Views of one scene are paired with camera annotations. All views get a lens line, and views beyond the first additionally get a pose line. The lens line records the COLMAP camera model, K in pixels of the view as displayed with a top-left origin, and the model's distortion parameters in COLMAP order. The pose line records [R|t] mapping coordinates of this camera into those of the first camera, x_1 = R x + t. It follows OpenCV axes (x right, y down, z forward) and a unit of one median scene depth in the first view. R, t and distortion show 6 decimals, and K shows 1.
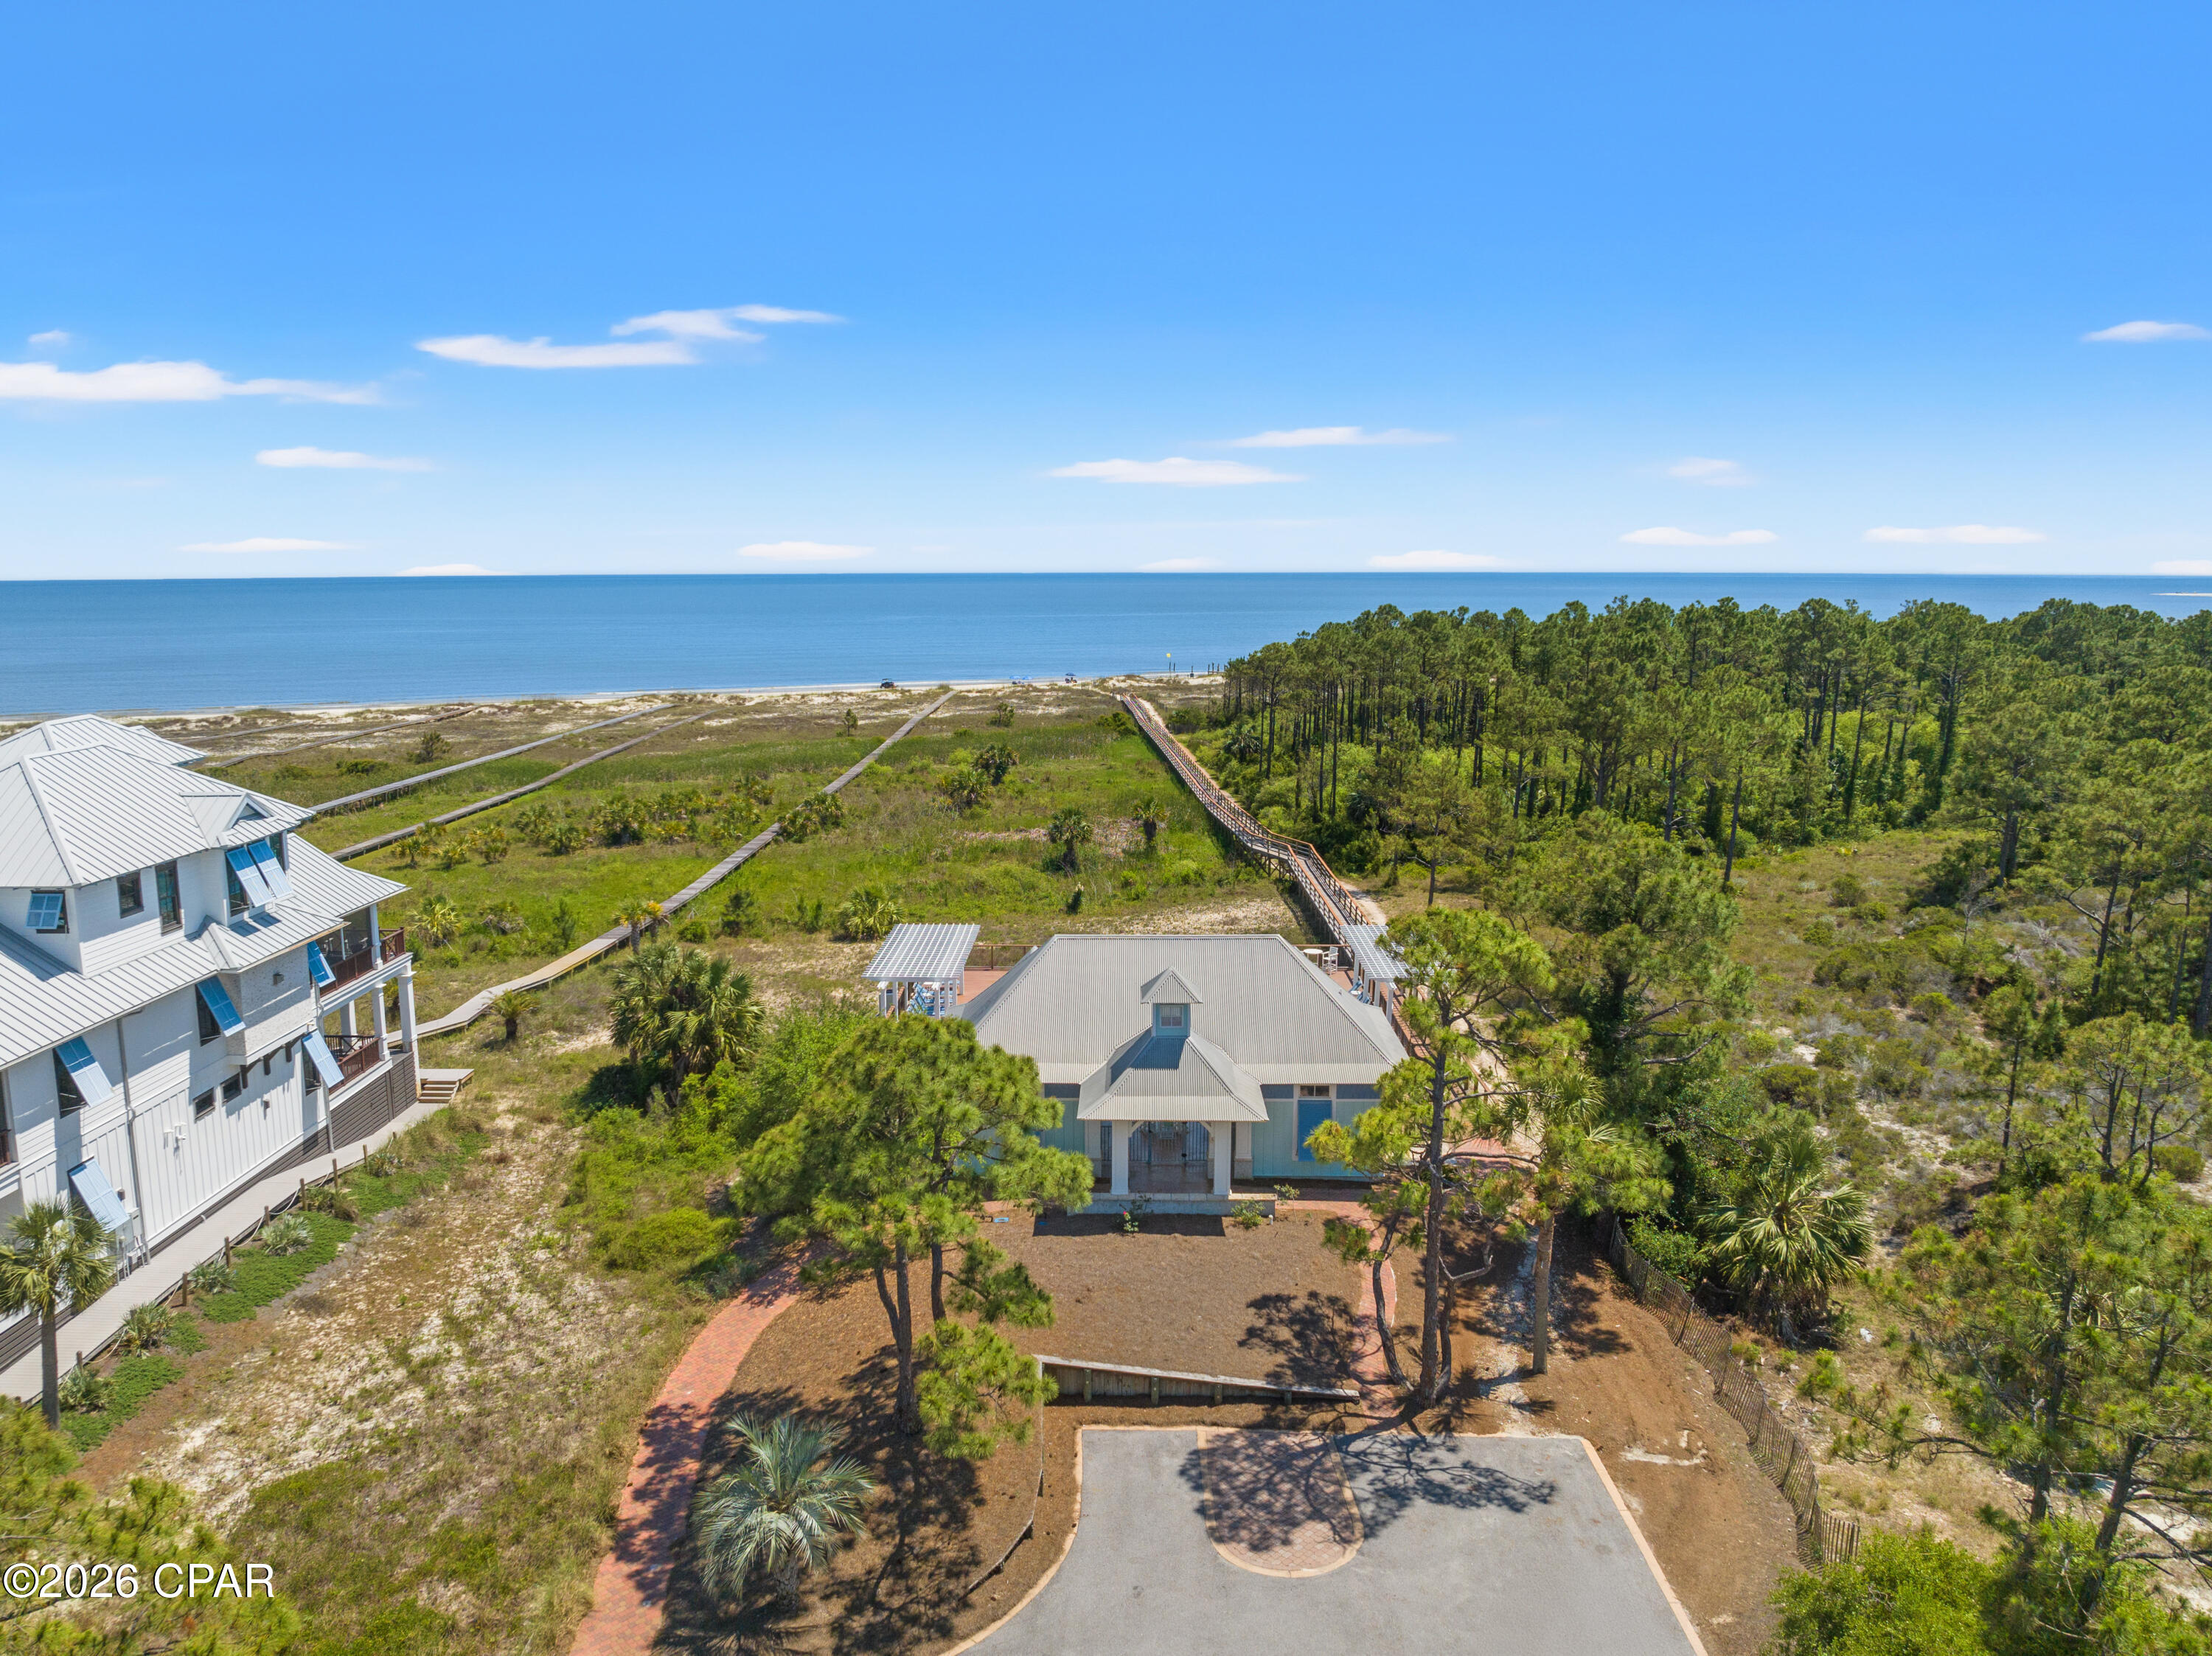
lens RADIAL K [[1572.9, 0, 1106.0], [0, 1572.9, 828.0], [0, 0, 1]] dist [-0.039731, 0.000014]
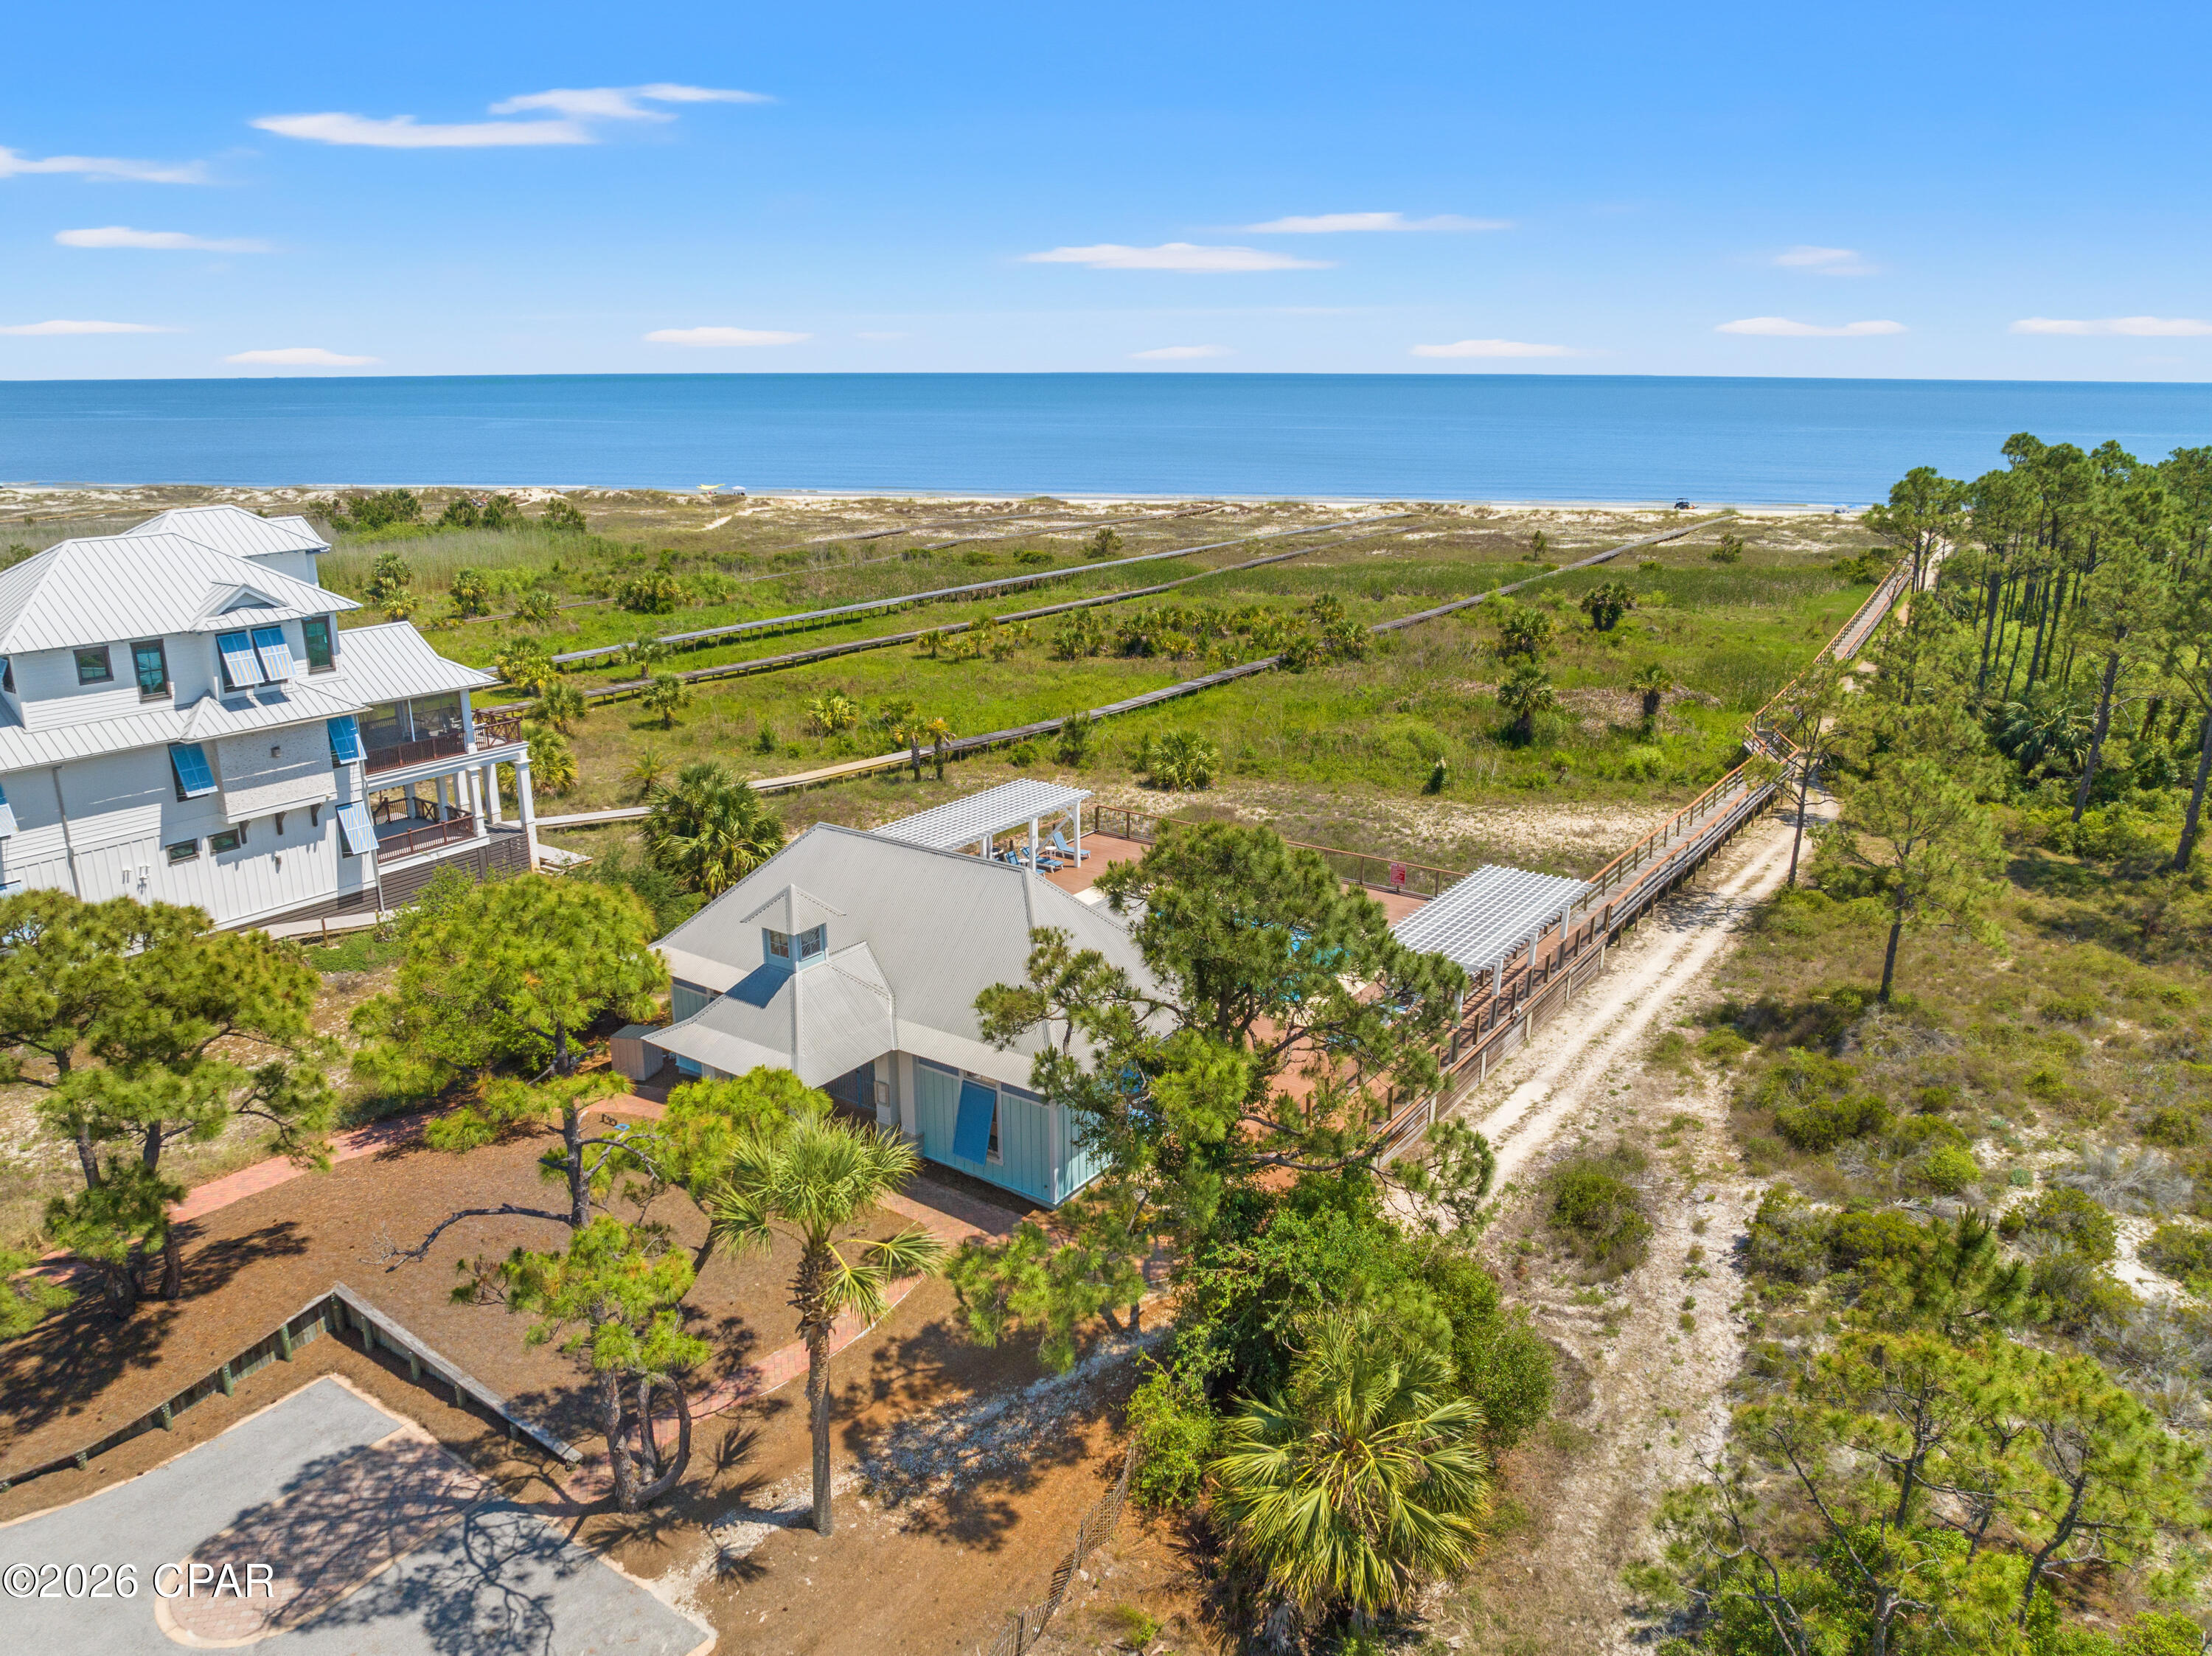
lens RADIAL K [[1572.9, 0, 1106.0], [0, 1572.9, 828.0], [0, 0, 1]] dist [-0.039731, 0.000014]
pose [[0.829235, 0.160184, -0.535454, 0.226263], [-0.093904, 0.984360, 0.149053, -0.028612], [0.550955, -0.073318, 0.831308, 0.154557]]
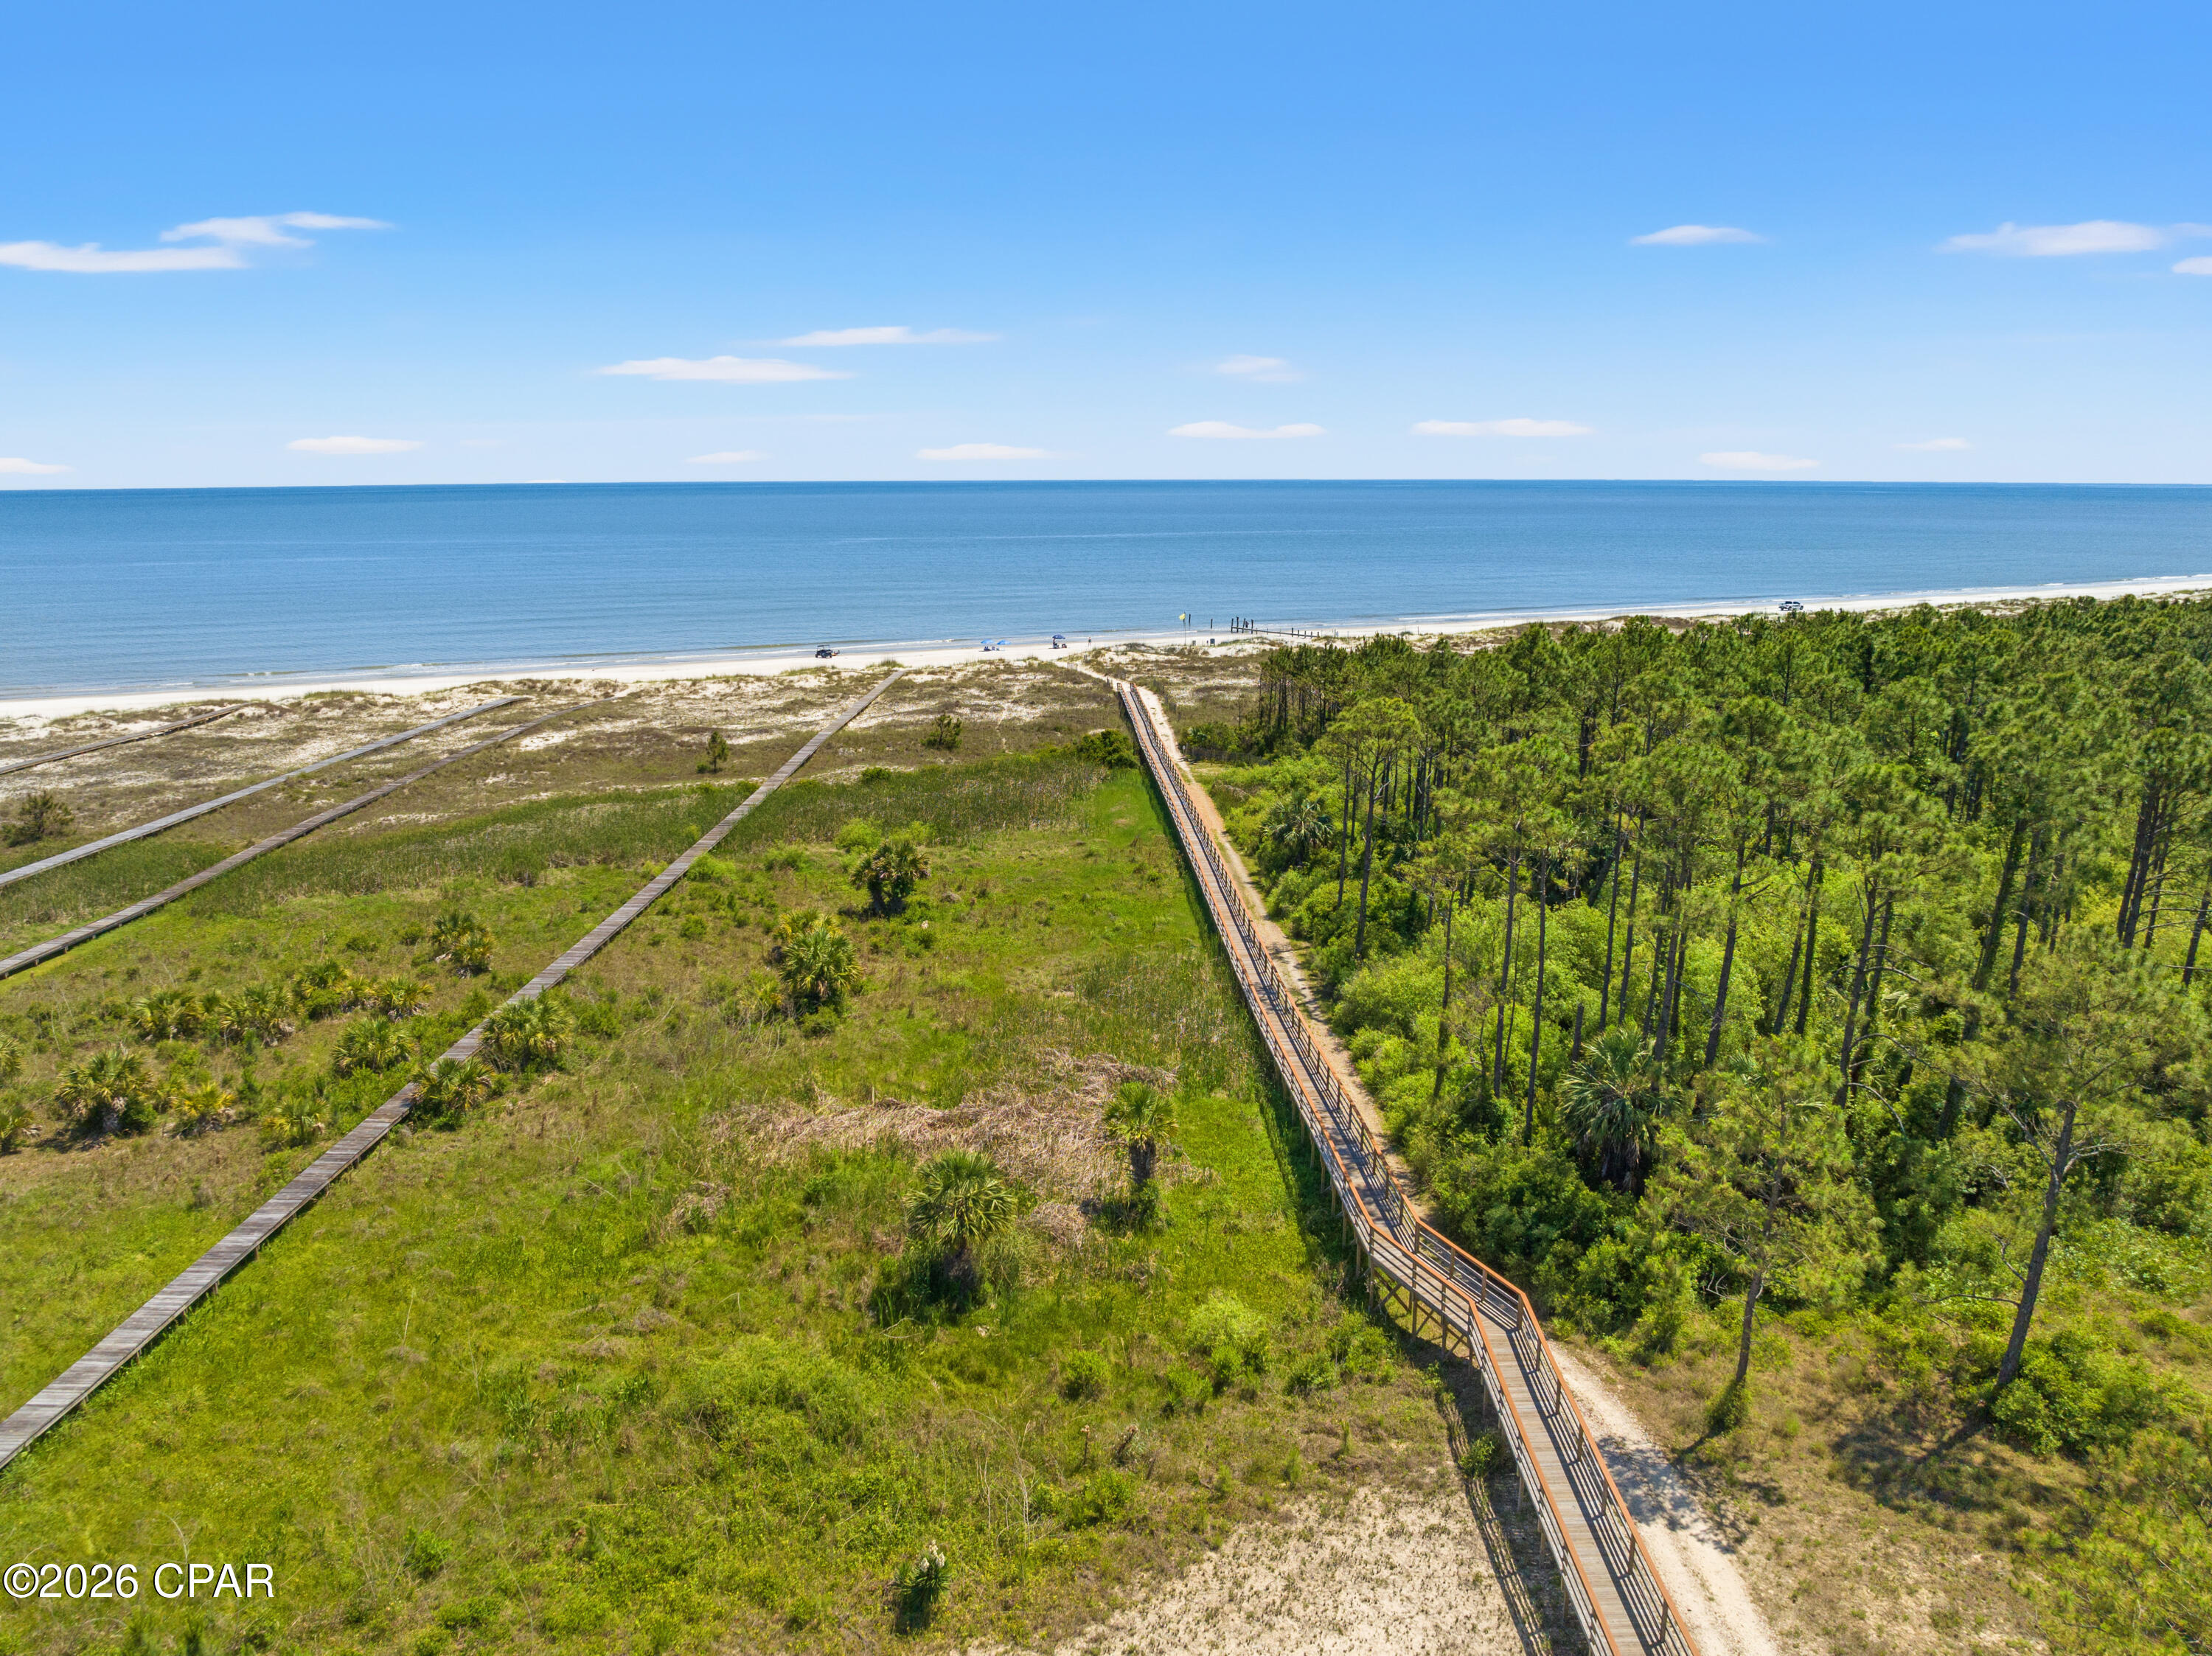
lens RADIAL K [[1572.9, 0, 1106.0], [0, 1572.9, 828.0], [0, 0, 1]] dist [-0.039731, 0.000014]
pose [[0.999964, 0.000354, -0.008422, 0.019852], [0.000130, 0.998350, 0.057419, -0.116828], [0.008428, -0.057418, 0.998315, 0.508574]]
